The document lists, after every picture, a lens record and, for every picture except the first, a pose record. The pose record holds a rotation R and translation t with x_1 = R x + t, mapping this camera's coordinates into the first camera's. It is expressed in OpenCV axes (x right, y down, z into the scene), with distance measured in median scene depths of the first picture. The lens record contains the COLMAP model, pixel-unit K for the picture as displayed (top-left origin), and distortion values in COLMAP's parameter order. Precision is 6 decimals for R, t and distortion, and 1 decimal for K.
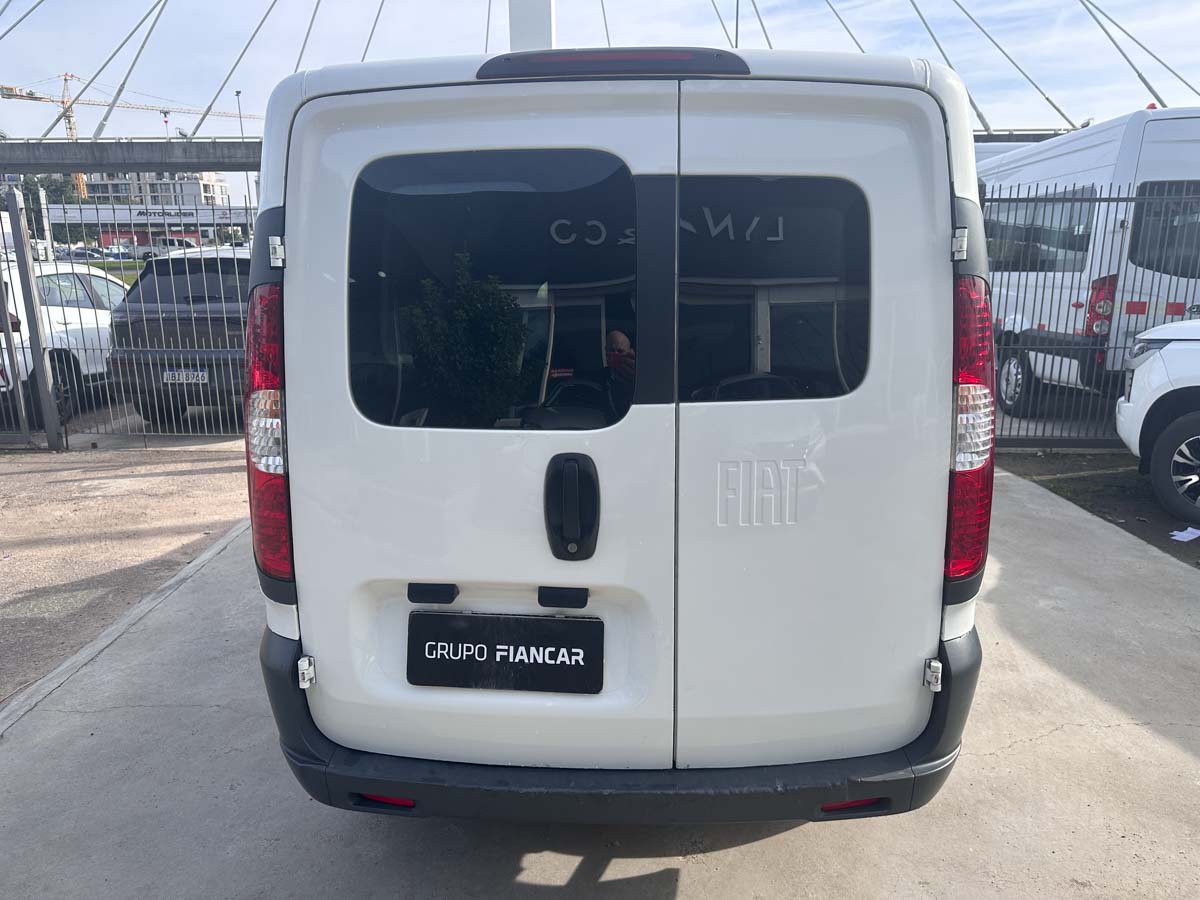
lens RADIAL K [[877.2, 0, 613.2], [0, 877.2, 457.6], [0, 0, 1]] dist [-0.002761, -0.000161]
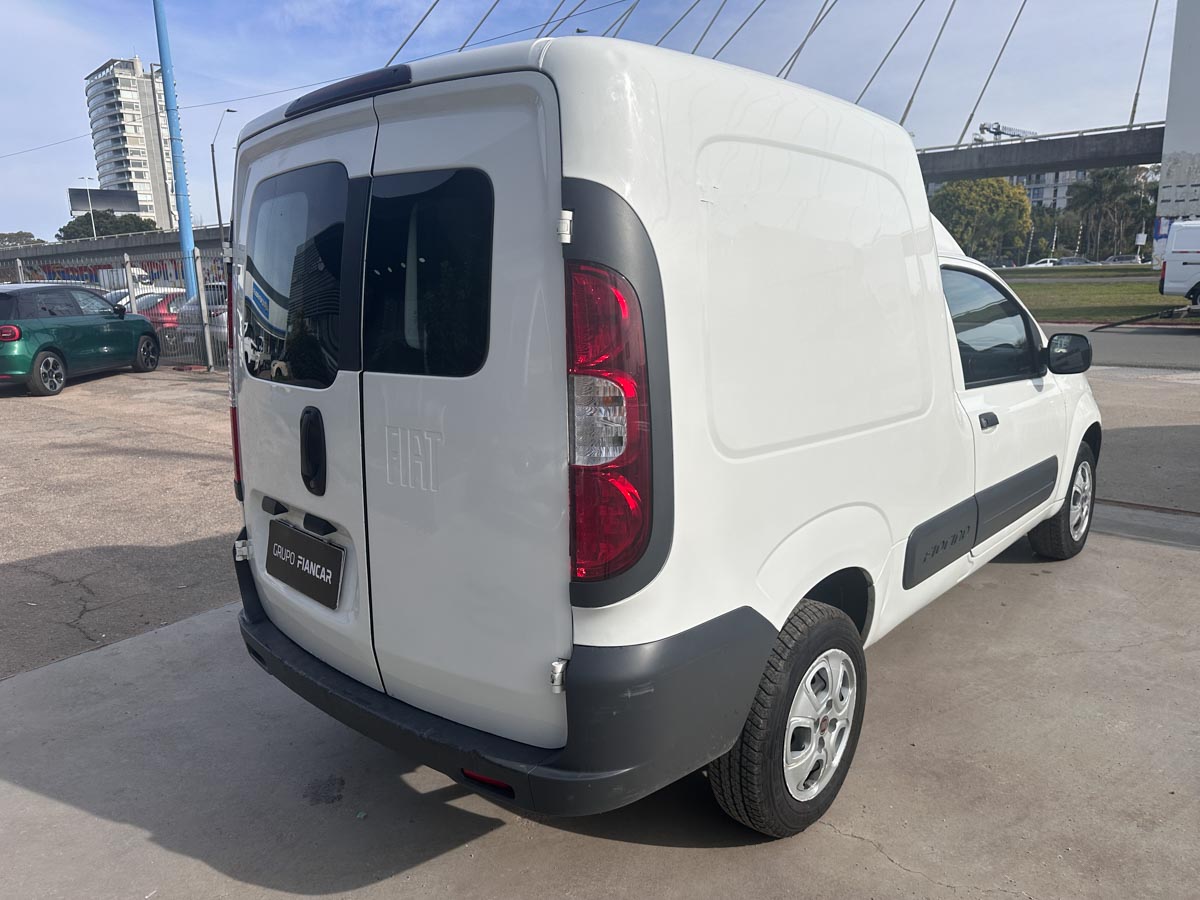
lens RADIAL K [[853.5, 0, 603.0], [0, 853.5, 443.4], [0, 0, 1]] dist [0.047718, -0.056000]
pose [[0.766469, 0.113298, -0.632210, 1.018692], [-0.130075, 0.991303, 0.019952, -0.031351], [0.628972, 0.066942, 0.774541, 0.310367]]
